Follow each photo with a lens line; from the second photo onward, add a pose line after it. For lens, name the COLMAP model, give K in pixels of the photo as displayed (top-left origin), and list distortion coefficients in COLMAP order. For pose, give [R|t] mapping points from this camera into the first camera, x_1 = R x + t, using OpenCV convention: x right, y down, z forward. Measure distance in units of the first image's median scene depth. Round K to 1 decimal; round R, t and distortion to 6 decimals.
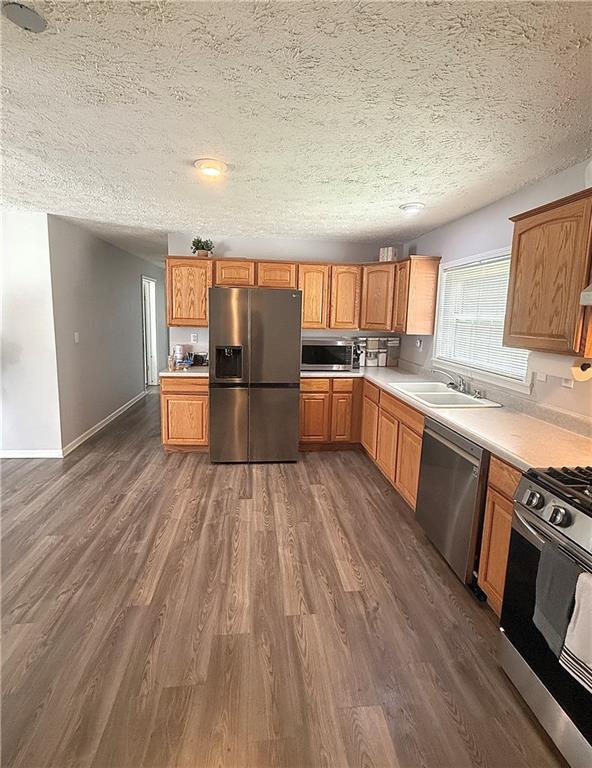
lens RADIAL K [[341.3, 0, 294.8], [0, 341.3, 358.0], [0, 0, 1]] dist [-0.000113, 0.000190]
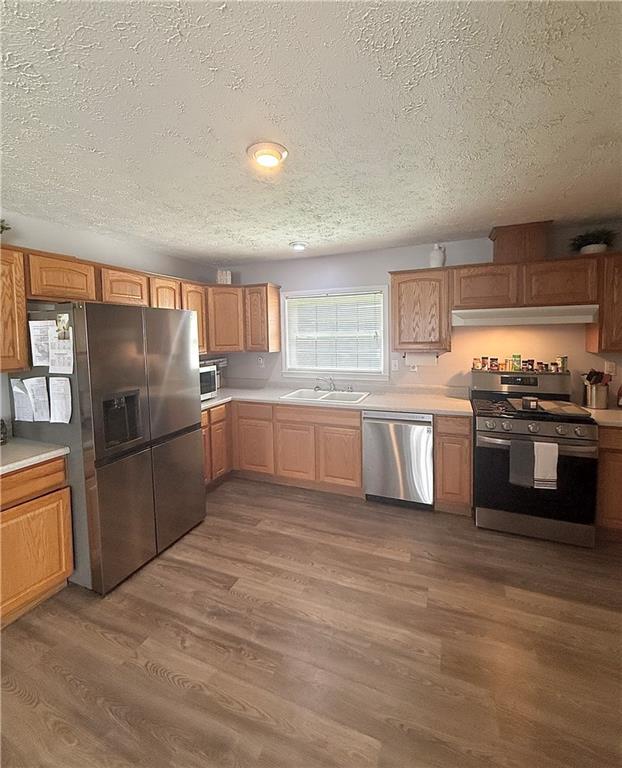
lens RADIAL K [[329.6, 0, 311.5], [0, 329.6, 353.4], [0, 0, 1]] dist [0.000270, -0.000176]
pose [[0.473996, -0.085544, 0.876362, -0.618191], [0.143797, 0.989428, 0.018806, -0.075498], [-0.868706, 0.117104, 0.481287, 0.414025]]
